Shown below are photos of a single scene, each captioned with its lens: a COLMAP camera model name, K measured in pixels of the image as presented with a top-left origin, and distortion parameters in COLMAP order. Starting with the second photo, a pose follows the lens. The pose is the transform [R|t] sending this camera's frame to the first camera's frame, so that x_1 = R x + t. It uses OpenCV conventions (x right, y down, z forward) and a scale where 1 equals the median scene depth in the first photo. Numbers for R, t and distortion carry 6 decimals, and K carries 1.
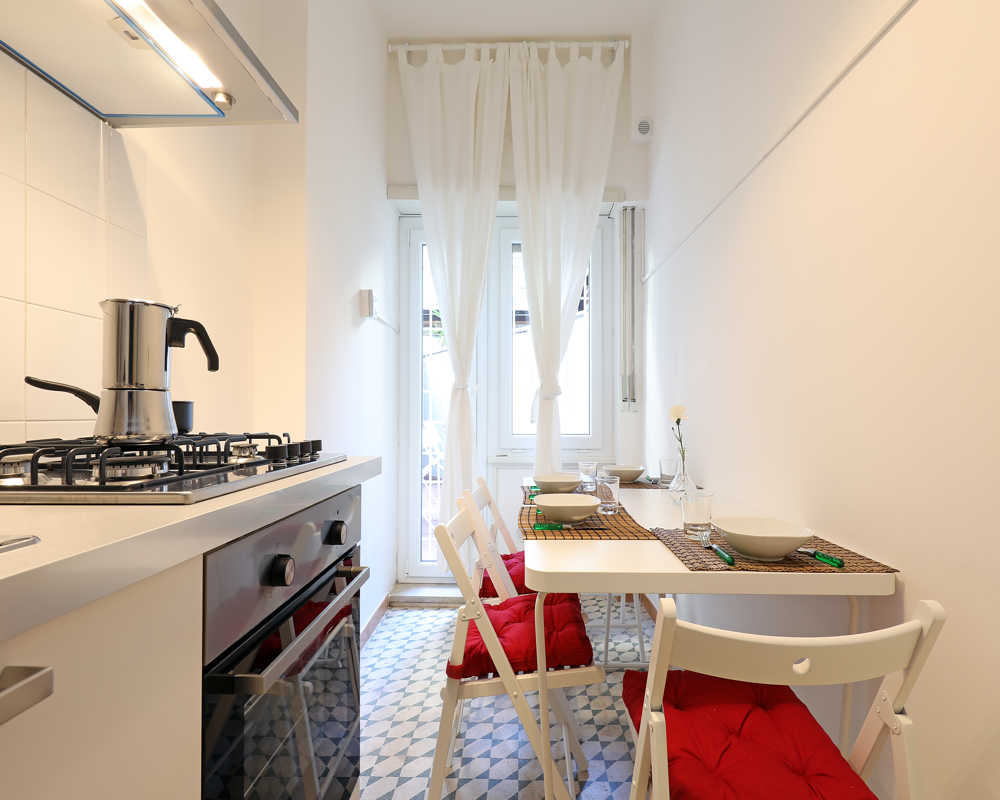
lens RADIAL K [[563.0, 0, 500.0], [0, 563.0, 400.0], [0, 0, 1]] dist [-0.001187, -0.000260]
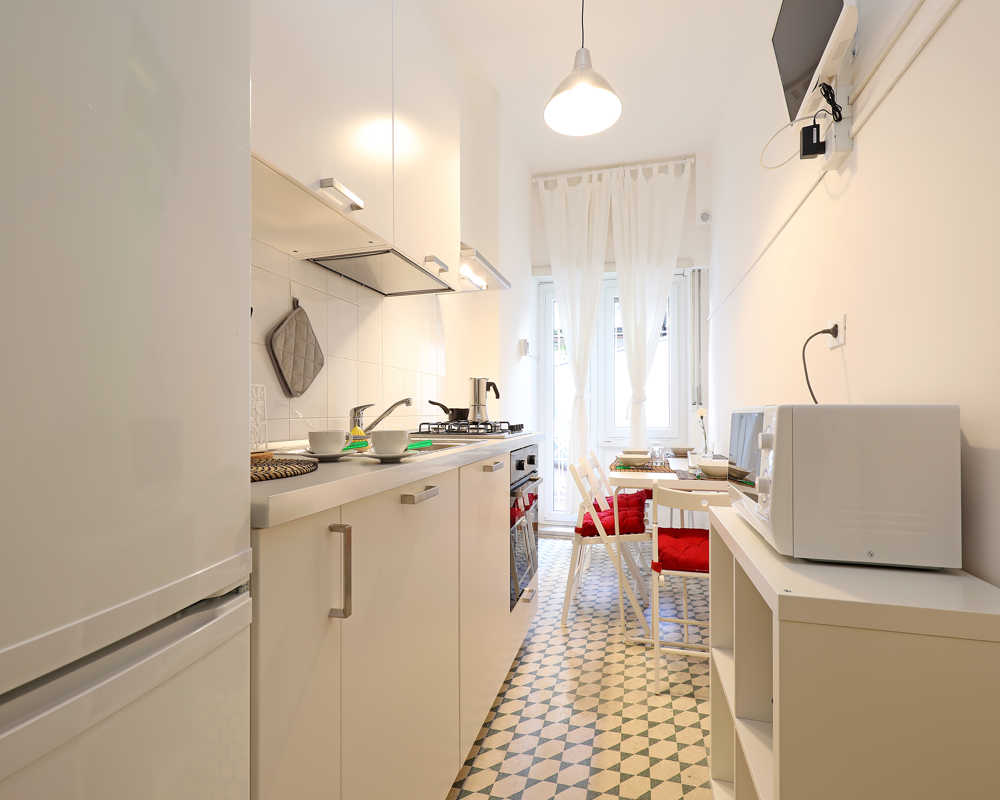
lens RADIAL K [[483.1, 0, 530.8], [0, 483.1, 403.1], [0, 0, 1]] dist [-0.000837, -0.000051]
pose [[0.985909, -0.003243, -0.167252, 0.019997], [0.003795, 0.999988, 0.002986, -0.007995], [0.167241, -0.003579, 0.985910, -0.331036]]
